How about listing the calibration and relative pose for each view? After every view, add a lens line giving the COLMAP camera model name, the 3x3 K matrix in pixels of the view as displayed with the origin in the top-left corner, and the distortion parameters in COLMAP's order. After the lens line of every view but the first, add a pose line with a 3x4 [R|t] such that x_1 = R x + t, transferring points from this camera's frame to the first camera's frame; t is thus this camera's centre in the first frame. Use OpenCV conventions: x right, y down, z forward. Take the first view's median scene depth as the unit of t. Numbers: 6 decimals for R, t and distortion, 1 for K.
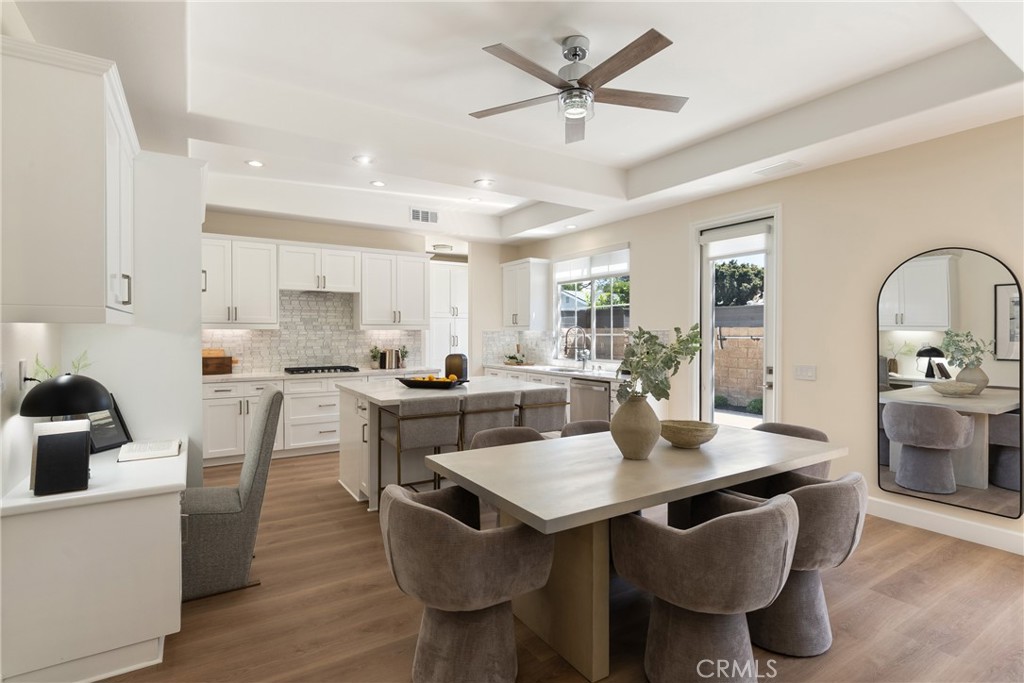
lens RADIAL K [[497.8, 0, 512.0], [0, 497.8, 341.5], [0, 0, 1]] dist [0.000306, 0.000831]
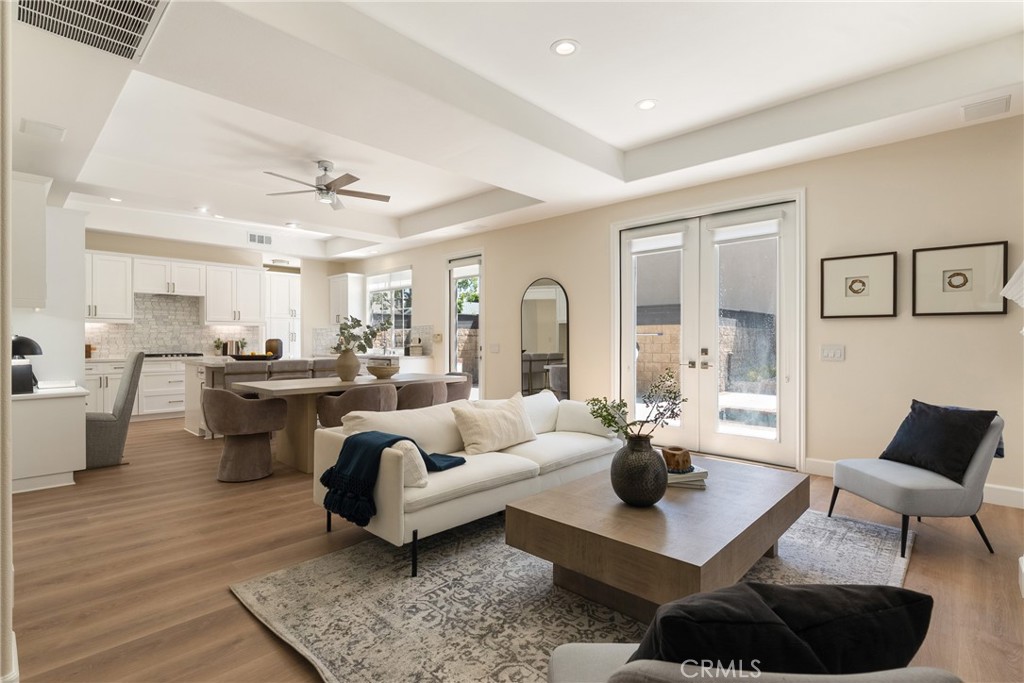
lens RADIAL K [[497.8, 0, 512.0], [0, 497.8, 341.5], [0, 0, 1]] dist [0.000306, 0.000831]
pose [[0.972997, -0.002488, 0.230804, 0.177126], [0.006273, 0.999858, -0.015667, 0.045812], [-0.230732, 0.016692, 0.972874, -0.453411]]
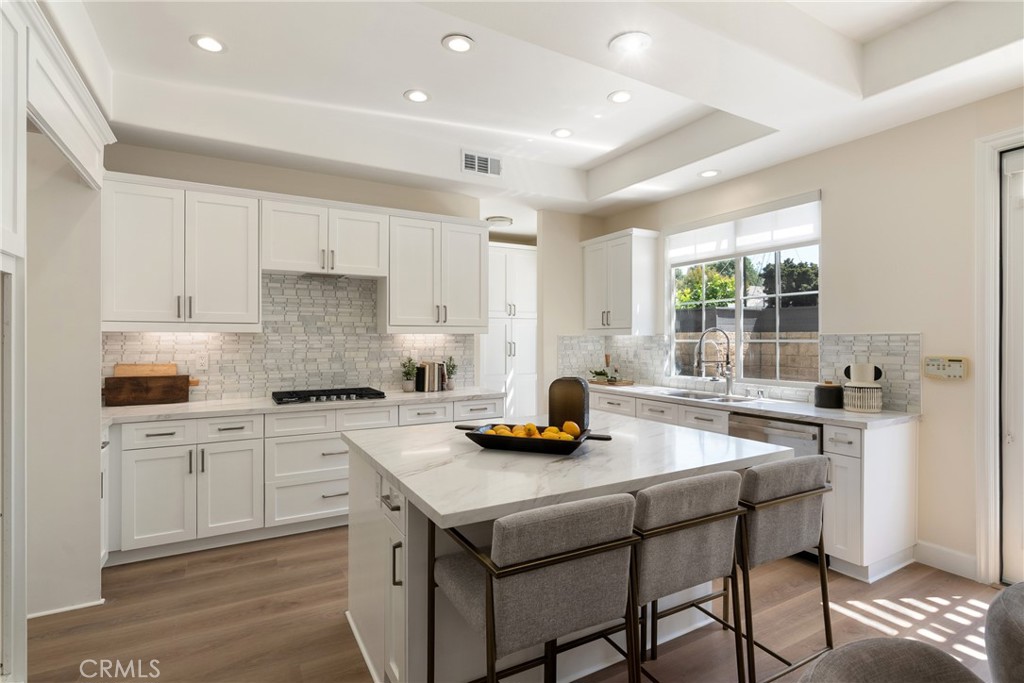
lens RADIAL K [[497.8, 0, 512.0], [0, 497.8, 341.5], [0, 0, 1]] dist [0.000306, 0.000831]
pose [[0.998802, 0.000388, -0.048938, -0.109381], [-0.000948, 0.999935, -0.011405, -0.005454], [0.048930, 0.011438, 0.998737, 0.356225]]
